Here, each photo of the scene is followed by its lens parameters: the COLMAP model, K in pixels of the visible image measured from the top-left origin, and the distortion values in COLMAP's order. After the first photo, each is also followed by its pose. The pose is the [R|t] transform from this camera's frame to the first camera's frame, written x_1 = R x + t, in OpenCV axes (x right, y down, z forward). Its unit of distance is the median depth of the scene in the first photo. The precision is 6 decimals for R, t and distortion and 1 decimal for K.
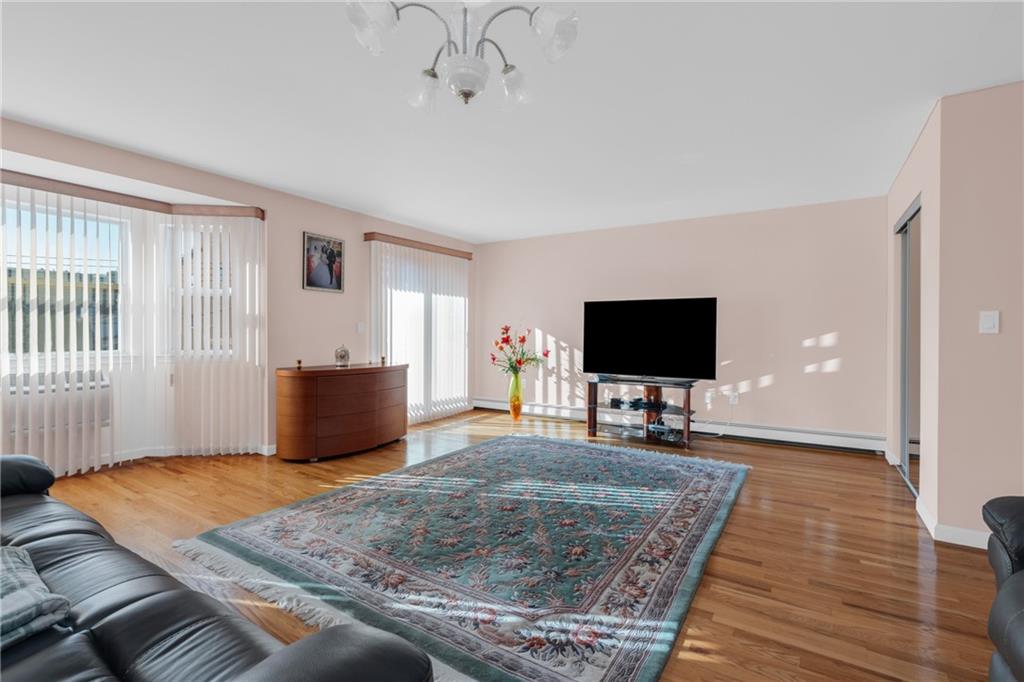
lens RADIAL K [[457.9, 0, 533.8], [0, 457.9, 337.2], [0, 0, 1]] dist [0.001691, 0.000083]
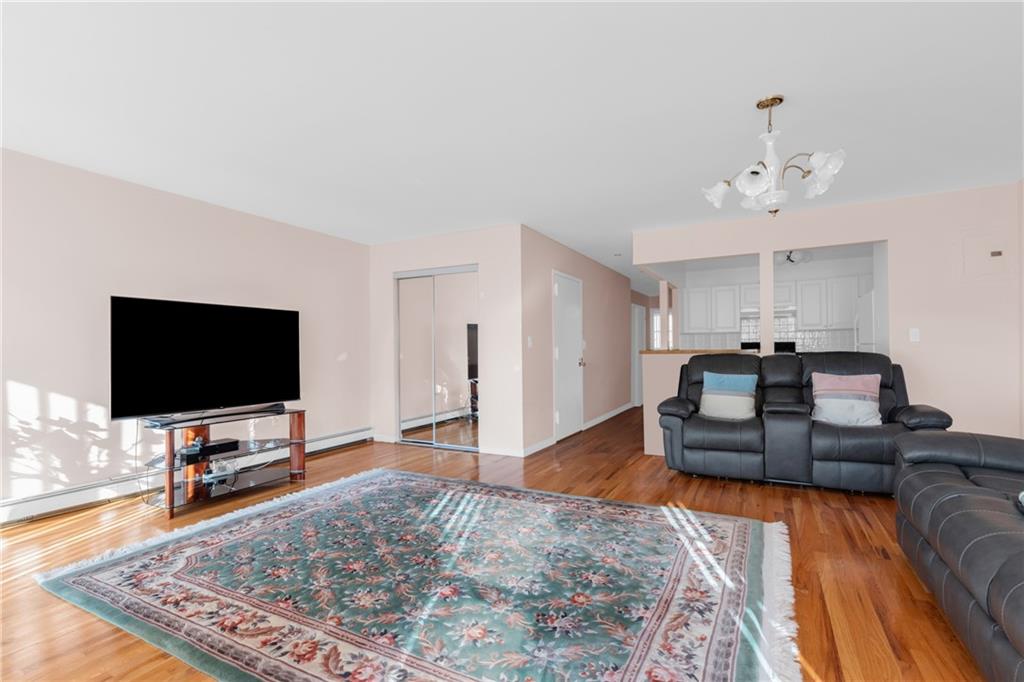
lens RADIAL K [[472.6, 0, 494.1], [0, 472.6, 326.5], [0, 0, 1]] dist [-0.006566, -0.000475]
pose [[-0.020677, 0.047652, 0.998650, -0.667592], [0.021367, 0.998656, -0.047210, -0.000721], [-0.999558, 0.020362, -0.021667, 0.724705]]
